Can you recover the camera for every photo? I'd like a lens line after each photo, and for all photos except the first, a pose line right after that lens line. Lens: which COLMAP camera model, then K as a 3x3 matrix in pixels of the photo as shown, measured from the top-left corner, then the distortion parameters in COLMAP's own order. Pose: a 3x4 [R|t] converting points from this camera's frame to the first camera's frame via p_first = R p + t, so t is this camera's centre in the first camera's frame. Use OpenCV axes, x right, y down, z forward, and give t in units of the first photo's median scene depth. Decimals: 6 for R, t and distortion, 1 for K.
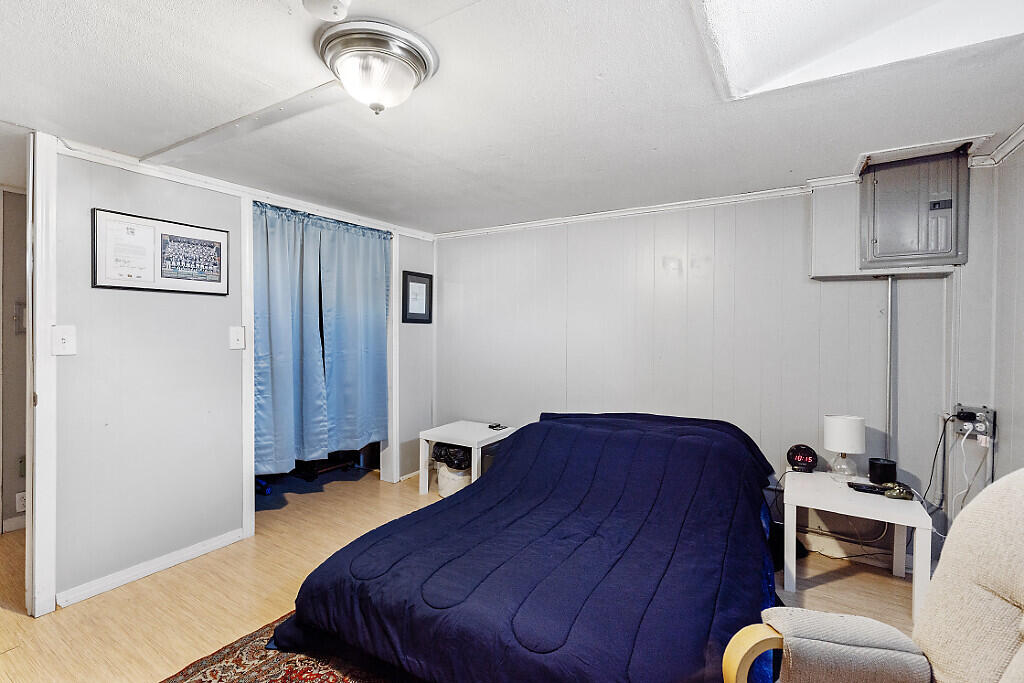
lens RADIAL K [[461.0, 0, 510.2], [0, 461.0, 334.0], [0, 0, 1]] dist [0.002352, -0.002462]
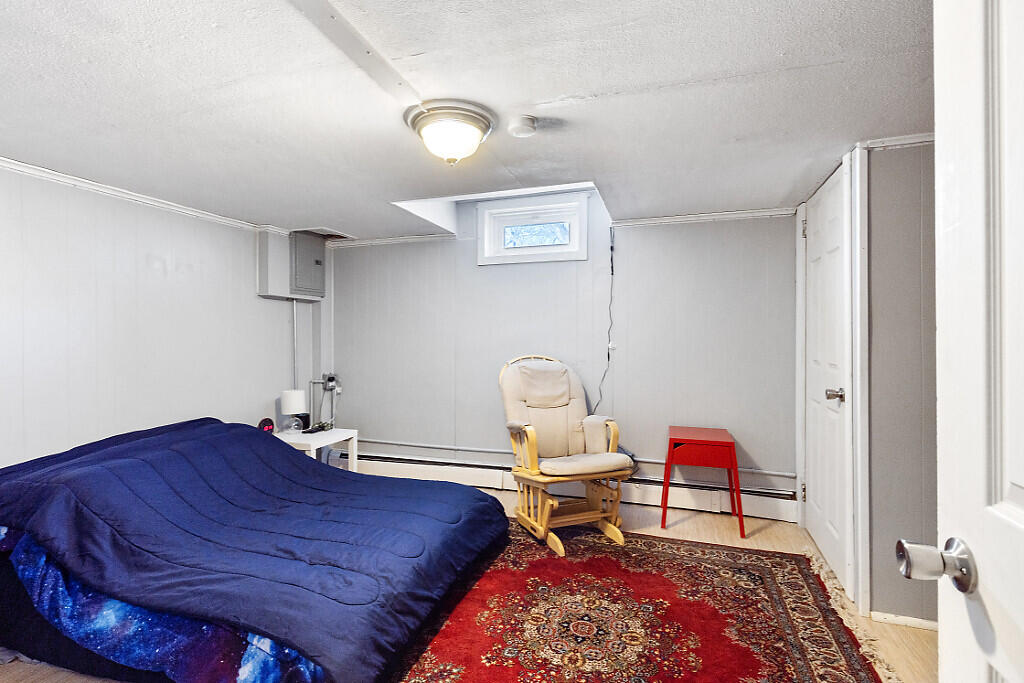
lens RADIAL K [[461.0, 0, 507.6], [0, 461.0, 337.1], [0, 0, 1]] dist [0.002352, -0.002462]
pose [[-0.221823, -0.014689, 0.974976, -0.878621], [0.011406, 0.999779, 0.017658, -0.014867], [-0.975020, 0.015038, -0.221607, 0.630639]]
